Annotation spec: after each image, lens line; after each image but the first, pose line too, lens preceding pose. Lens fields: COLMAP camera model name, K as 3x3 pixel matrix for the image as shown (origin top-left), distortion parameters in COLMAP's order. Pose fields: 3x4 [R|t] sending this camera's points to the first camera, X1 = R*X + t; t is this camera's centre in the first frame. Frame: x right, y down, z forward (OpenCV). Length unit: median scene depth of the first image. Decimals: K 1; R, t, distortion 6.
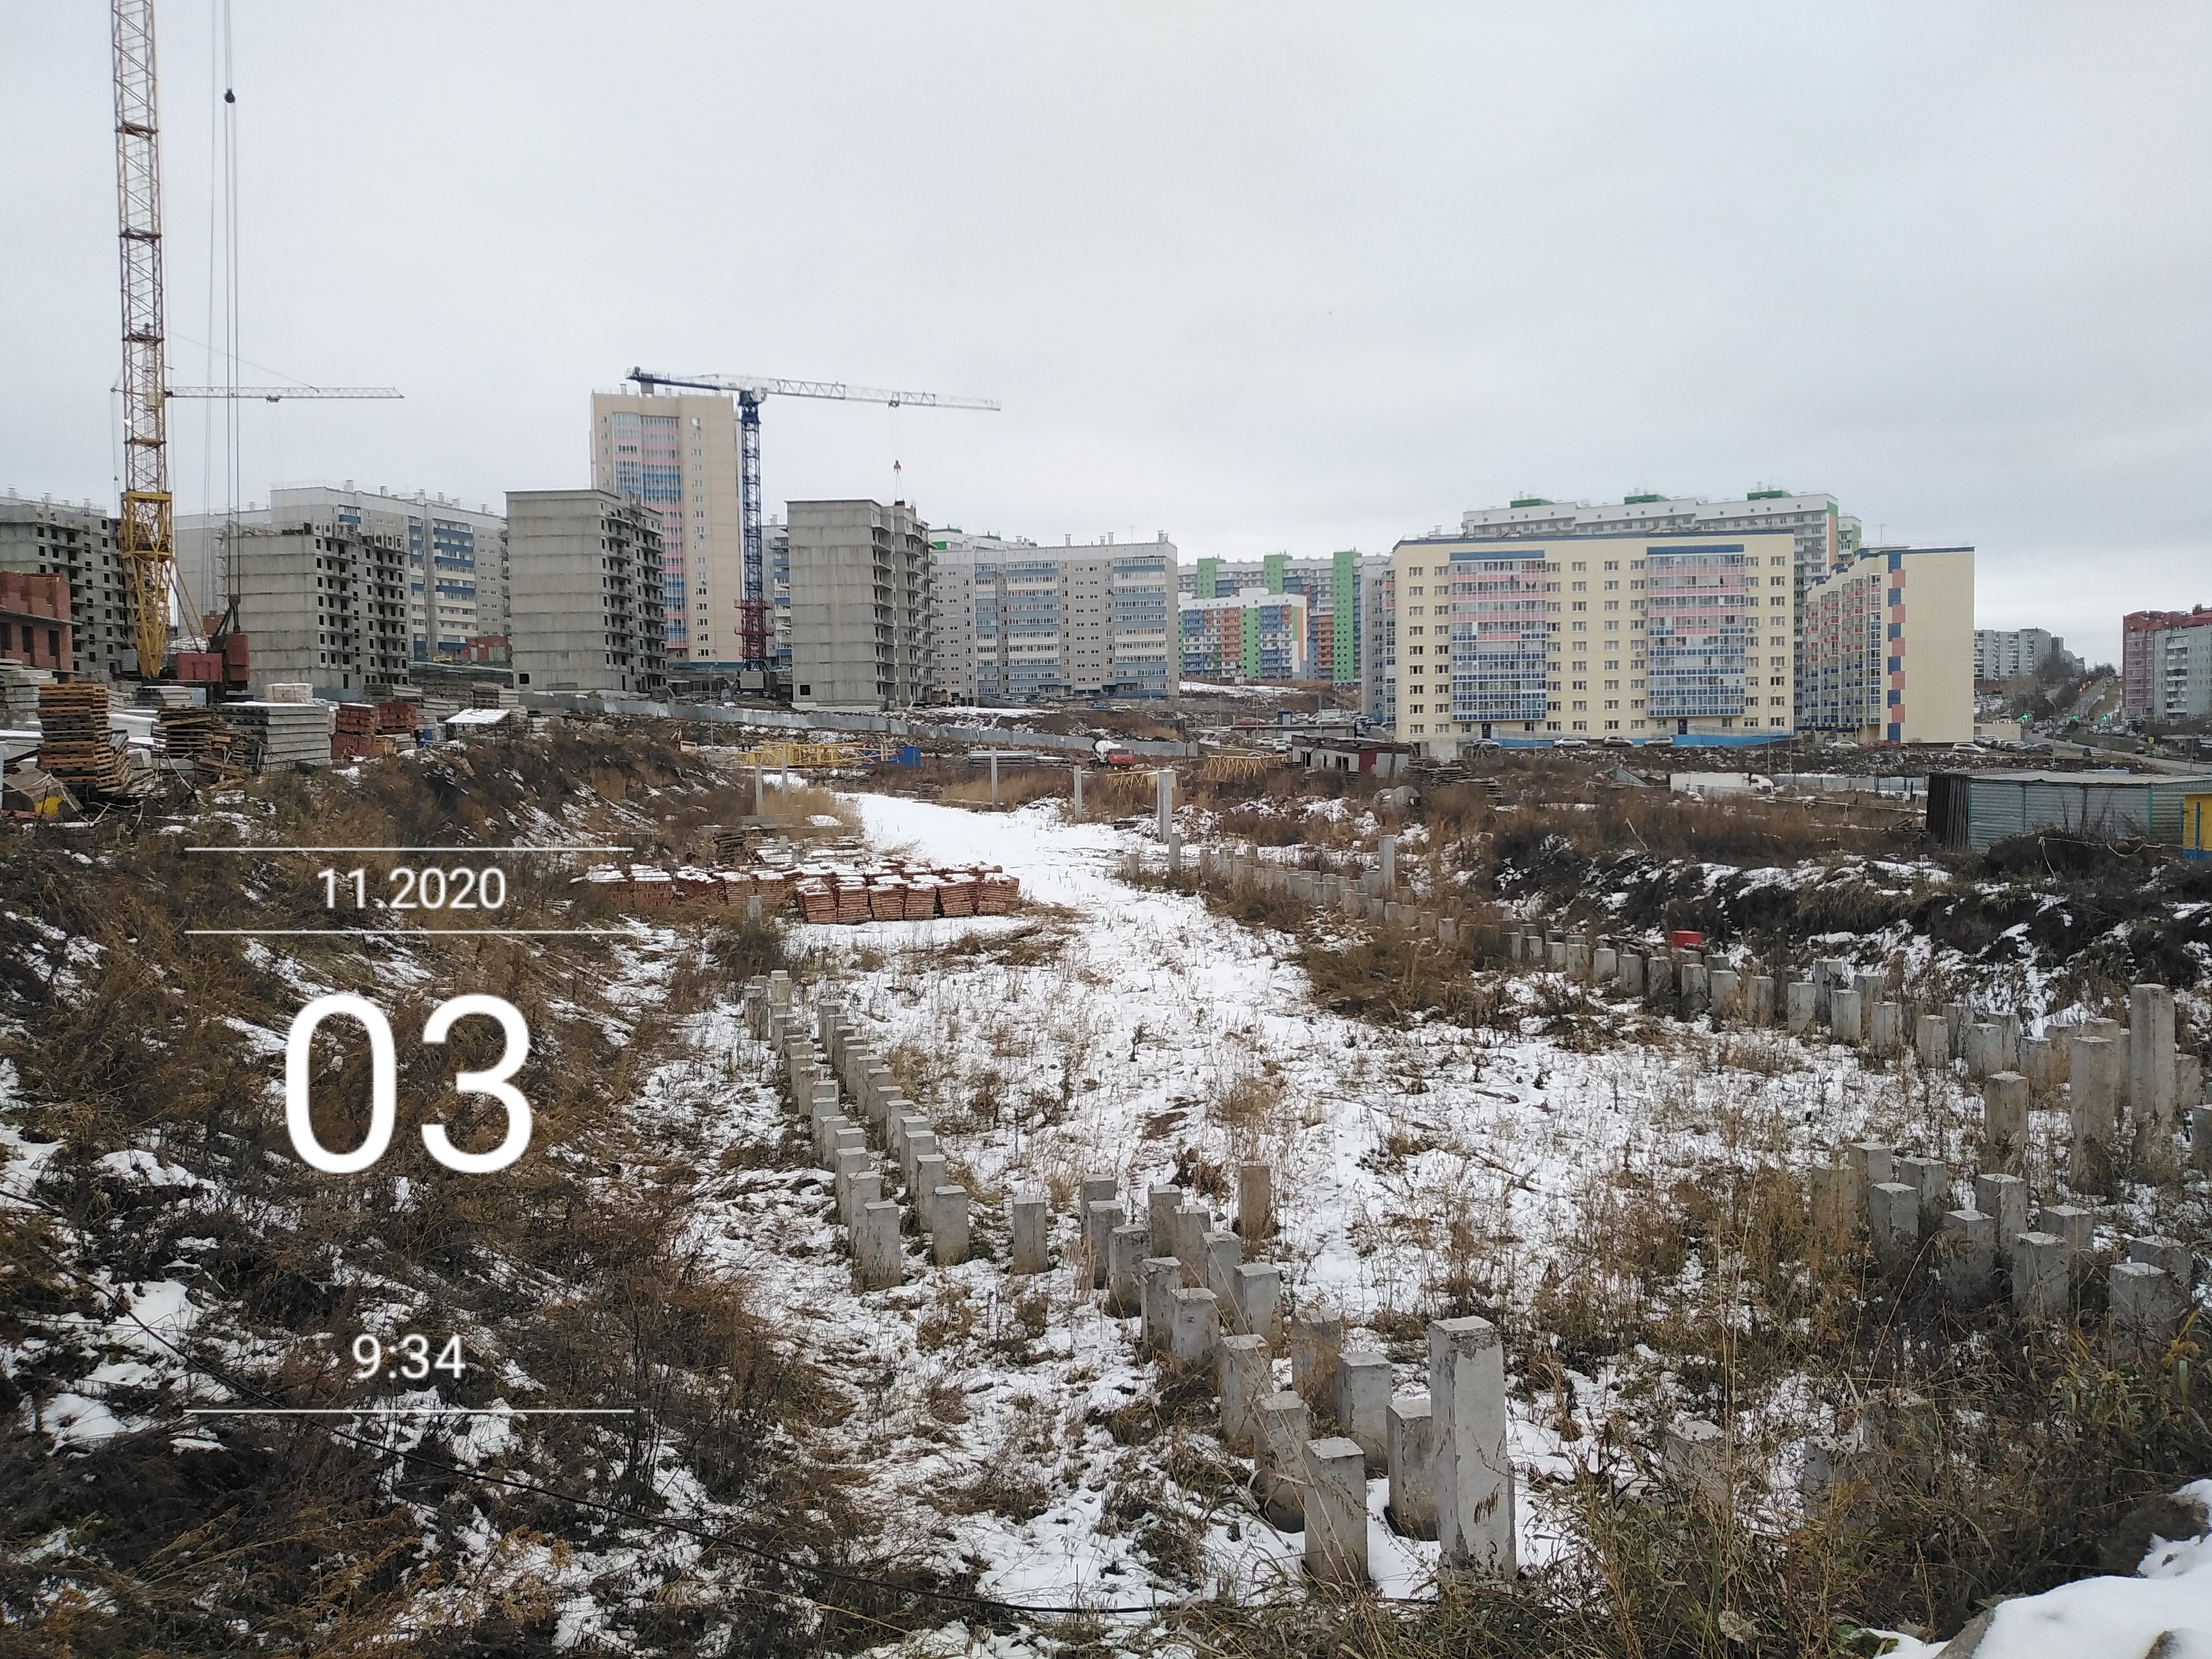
lens RADIAL K [[1717.2, 0, 1106.0], [0, 1717.2, 829.5], [0, 0, 1]] dist [0.101749, -0.284634]
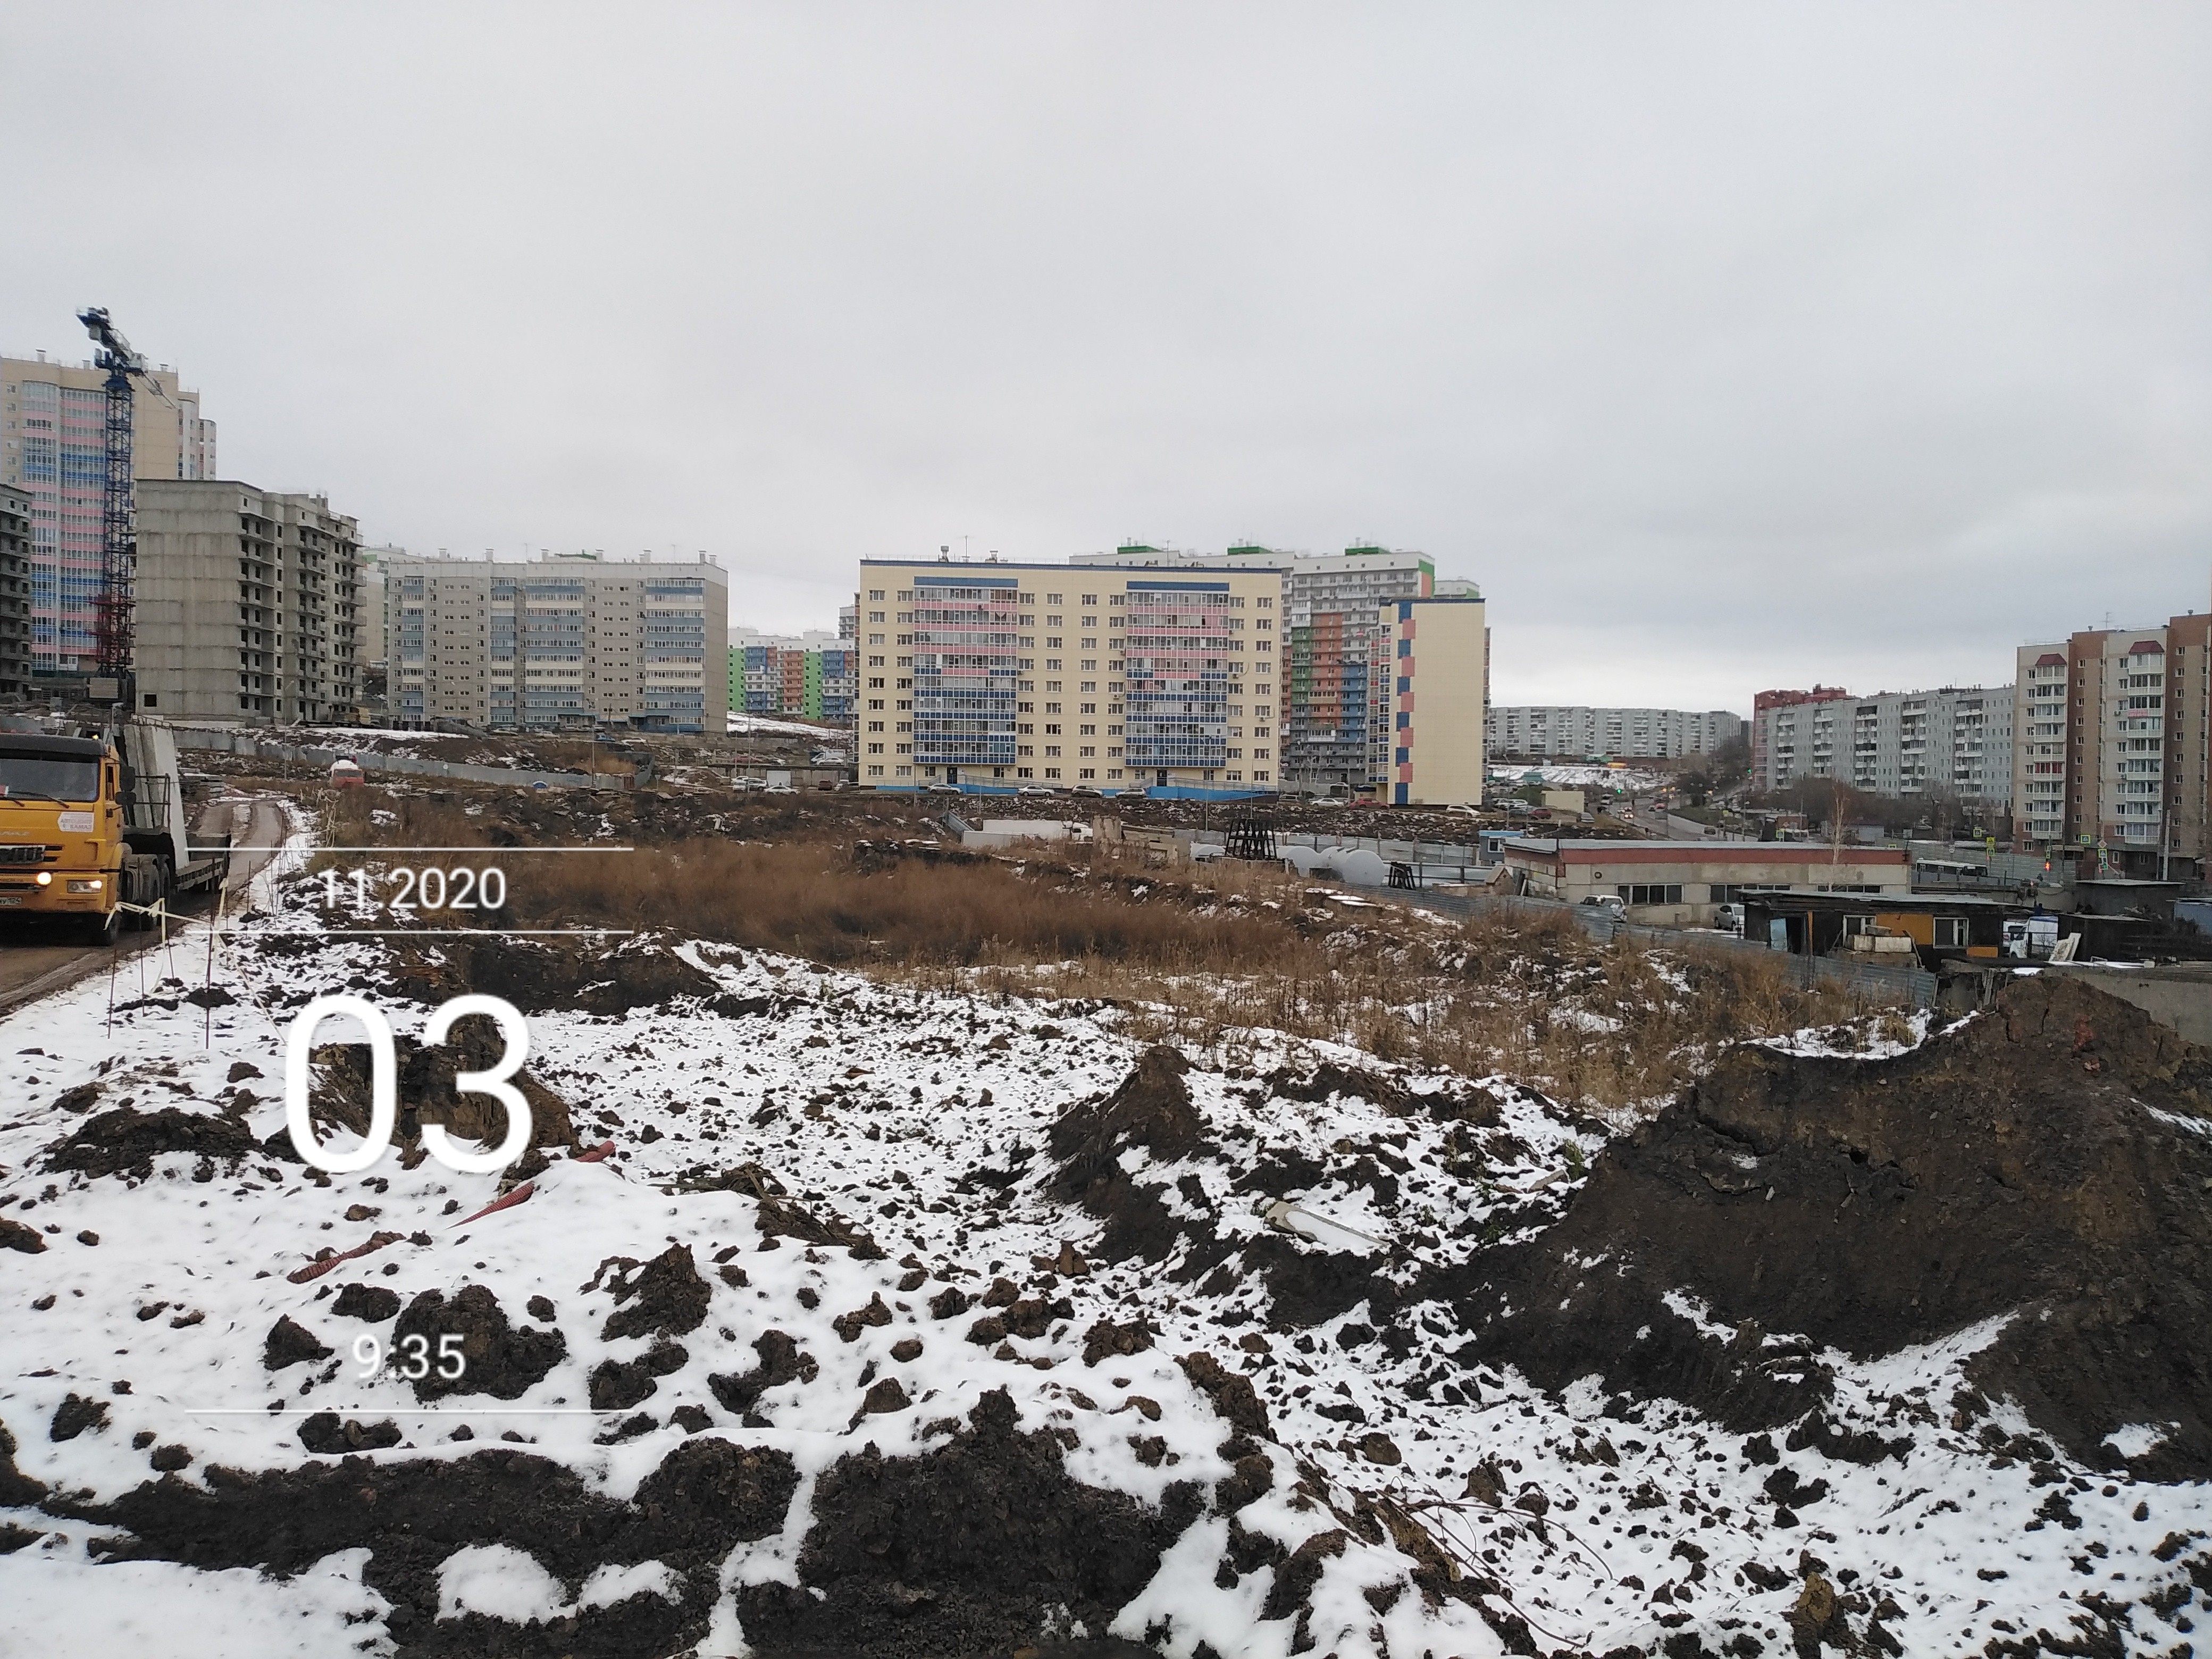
lens RADIAL K [[1688.8, 0, 1133.3], [0, 1688.8, 835.8], [0, 0, 1]] dist [0.073172, -0.173954]
pose [[0.991754, 0.028475, 0.124949, 0.200278], [-0.024755, 0.999206, -0.031224, -0.000404], [-0.125739, 0.027873, 0.991672, 0.110894]]
